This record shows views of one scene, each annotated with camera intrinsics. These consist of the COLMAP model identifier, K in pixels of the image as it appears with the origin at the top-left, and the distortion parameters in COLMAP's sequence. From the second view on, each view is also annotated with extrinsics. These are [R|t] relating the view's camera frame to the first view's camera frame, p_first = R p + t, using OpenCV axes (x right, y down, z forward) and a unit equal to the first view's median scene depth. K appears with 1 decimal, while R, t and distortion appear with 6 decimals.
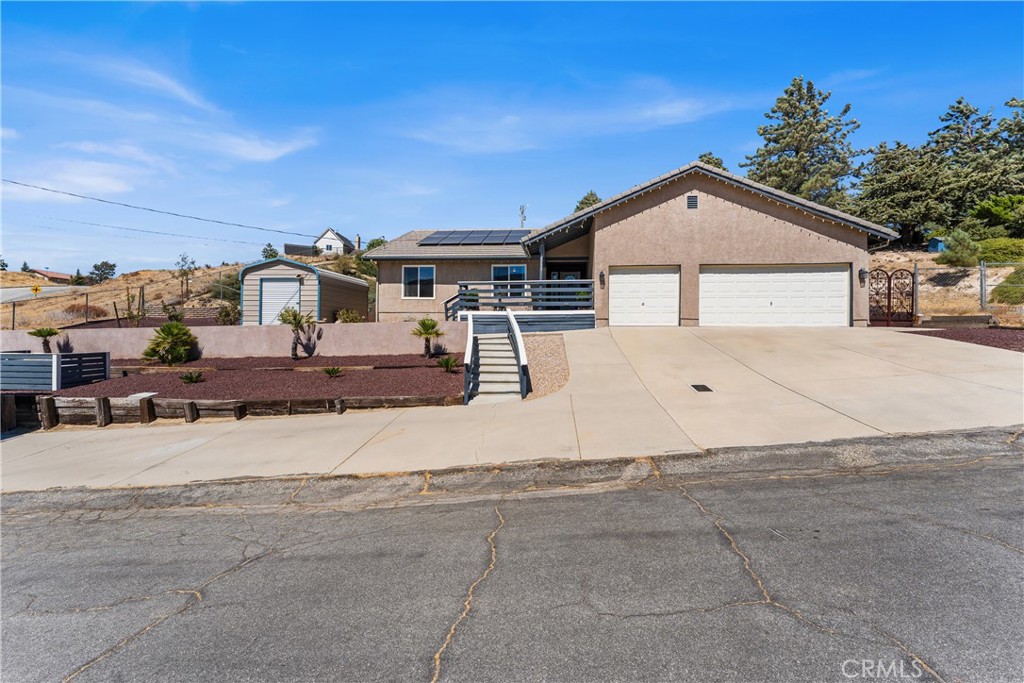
lens RADIAL K [[413.2, 0, 512.1], [0, 413.2, 325.2], [0, 0, 1]] dist [0.000048, 0.000139]
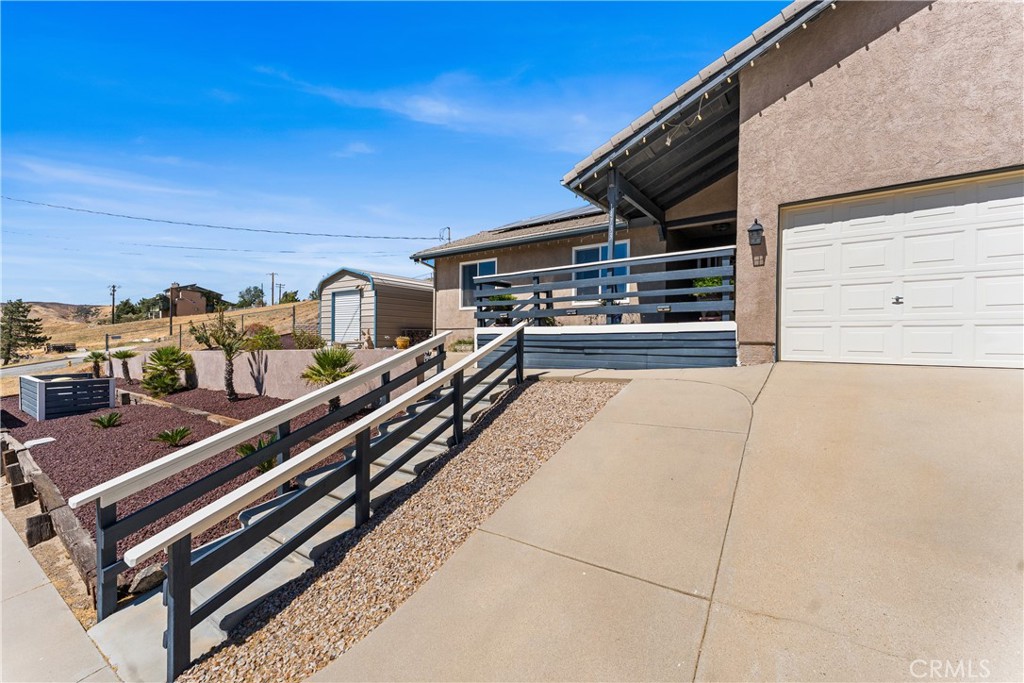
lens RADIAL K [[407.9, 0, 512.0], [0, 407.9, 341.5], [0, 0, 1]] dist [-0.000912, -0.000034]
pose [[0.864084, 0.004058, -0.503332, 0.213618], [0.003001, 0.999908, 0.013214, -0.023211], [0.503340, -0.012928, 0.863992, 0.556266]]
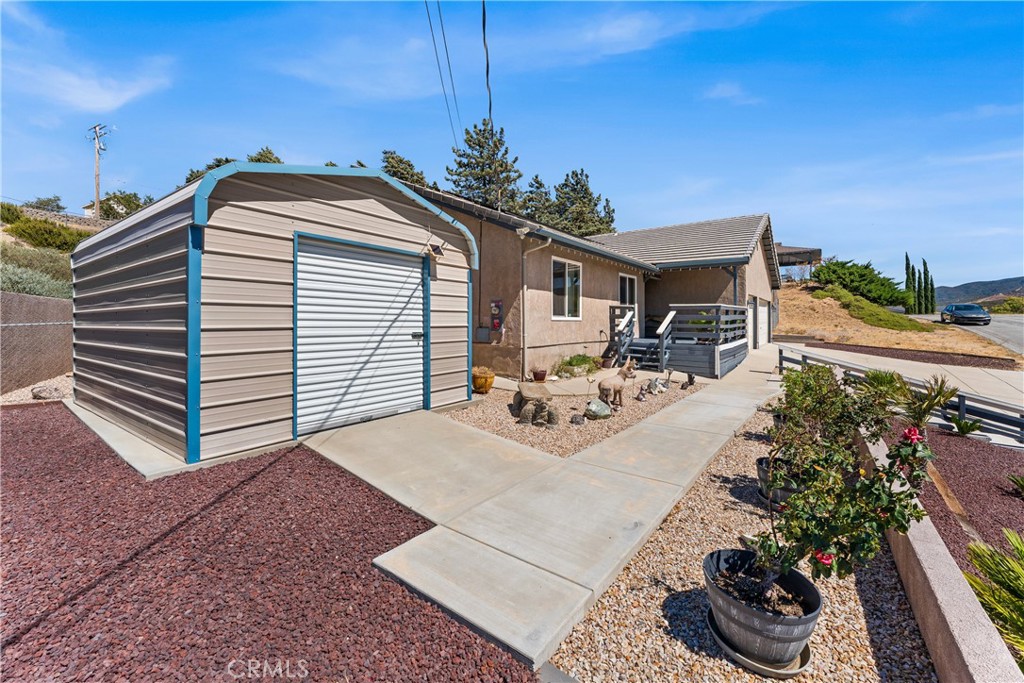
lens RADIAL K [[417.9, 0, 514.0], [0, 417.9, 321.3], [0, 0, 1]] dist [-0.000675, -0.000067]
pose [[0.503672, -0.006718, 0.863869, -0.958326], [-0.003042, 0.999950, 0.009550, -0.085273], [-0.863890, -0.007438, 0.503626, 0.989288]]
